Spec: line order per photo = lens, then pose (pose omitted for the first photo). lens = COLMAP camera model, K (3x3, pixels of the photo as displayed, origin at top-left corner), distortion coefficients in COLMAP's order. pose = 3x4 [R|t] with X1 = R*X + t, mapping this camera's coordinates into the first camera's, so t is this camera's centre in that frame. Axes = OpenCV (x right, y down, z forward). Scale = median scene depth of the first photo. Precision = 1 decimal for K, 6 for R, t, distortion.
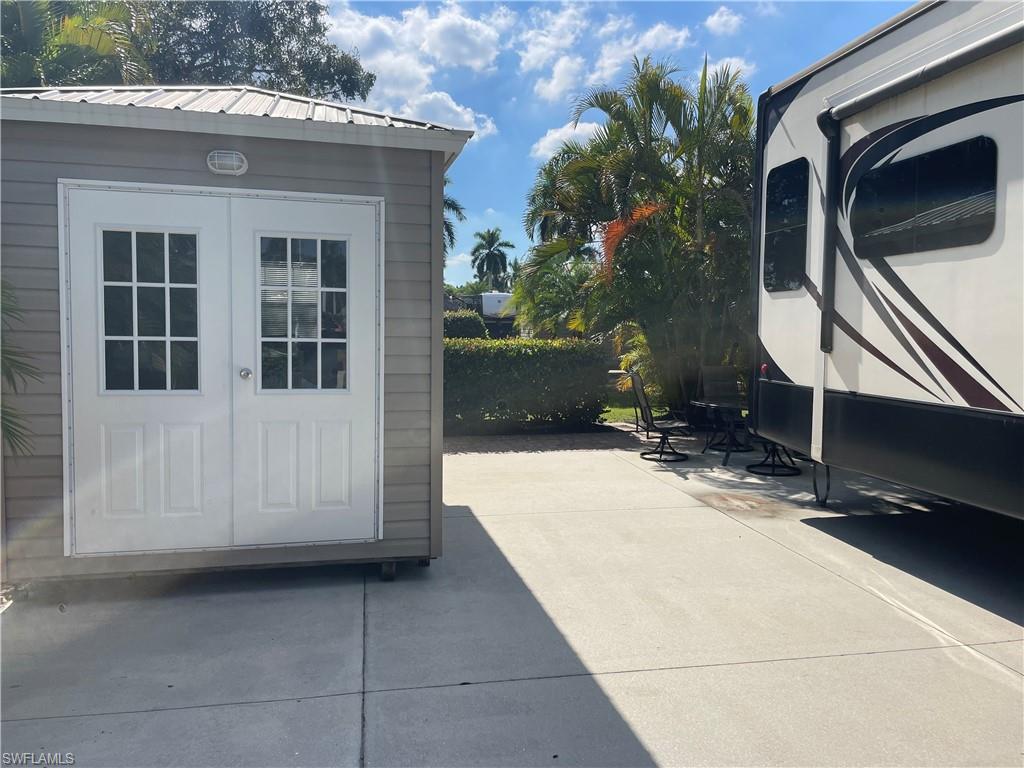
lens RADIAL K [[757.1, 0, 512.0], [0, 757.1, 384.0], [0, 0, 1]] dist [0.098149, -0.229318]
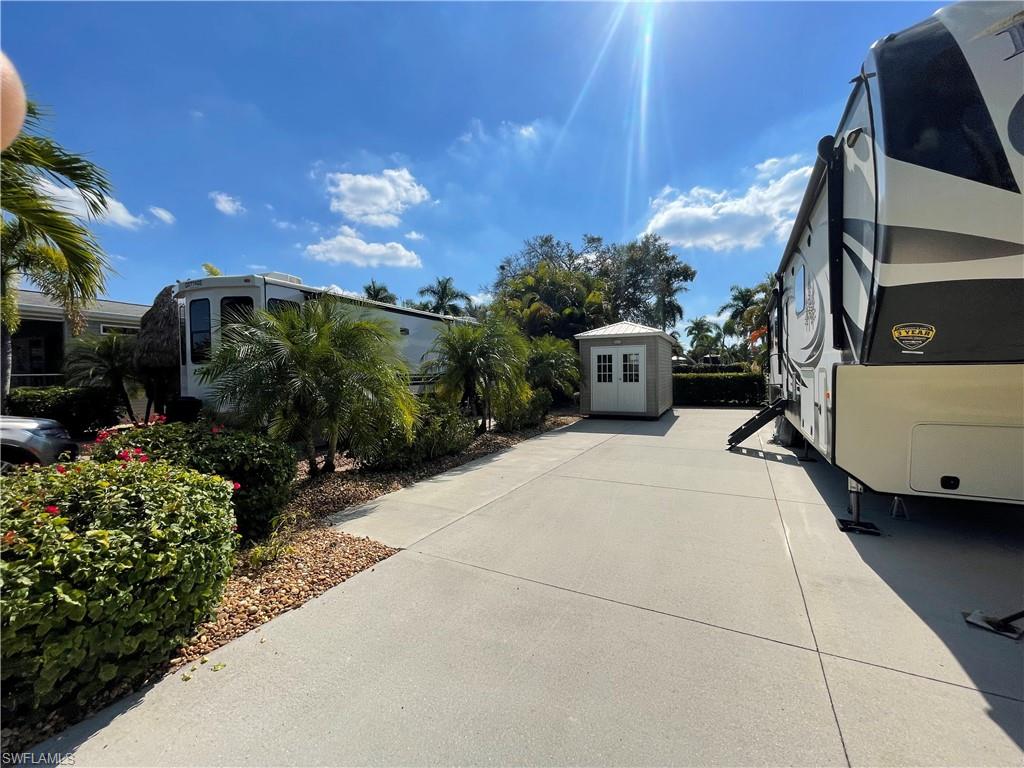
lens RADIAL K [[423.8, 0, 509.0], [0, 423.8, 385.3], [0, 0, 1]] dist [-0.000964, 0.000104]
pose [[0.766208, -0.007928, -0.642544, 0.905645], [-0.022110, 0.999007, -0.038691, 0.151170], [0.642212, 0.043852, 0.765271, -1.678093]]
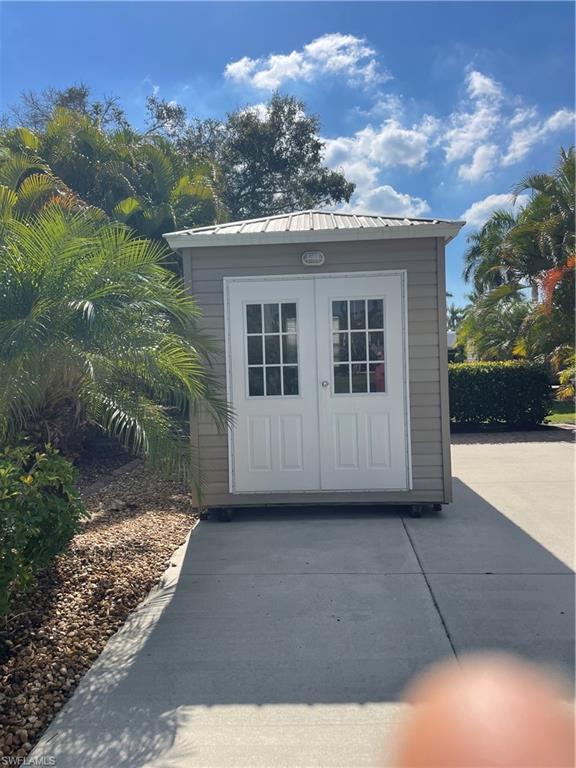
lens RADIAL K [[567.8, 0, 268.4], [0, 567.8, 380.8], [0, 0, 1]] dist [0.098149, -0.229318]
pose [[0.953525, -0.037633, -0.298954, -0.090484], [0.024308, 0.998543, -0.048168, 0.032308], [0.300331, 0.038663, 0.953051, -0.190740]]
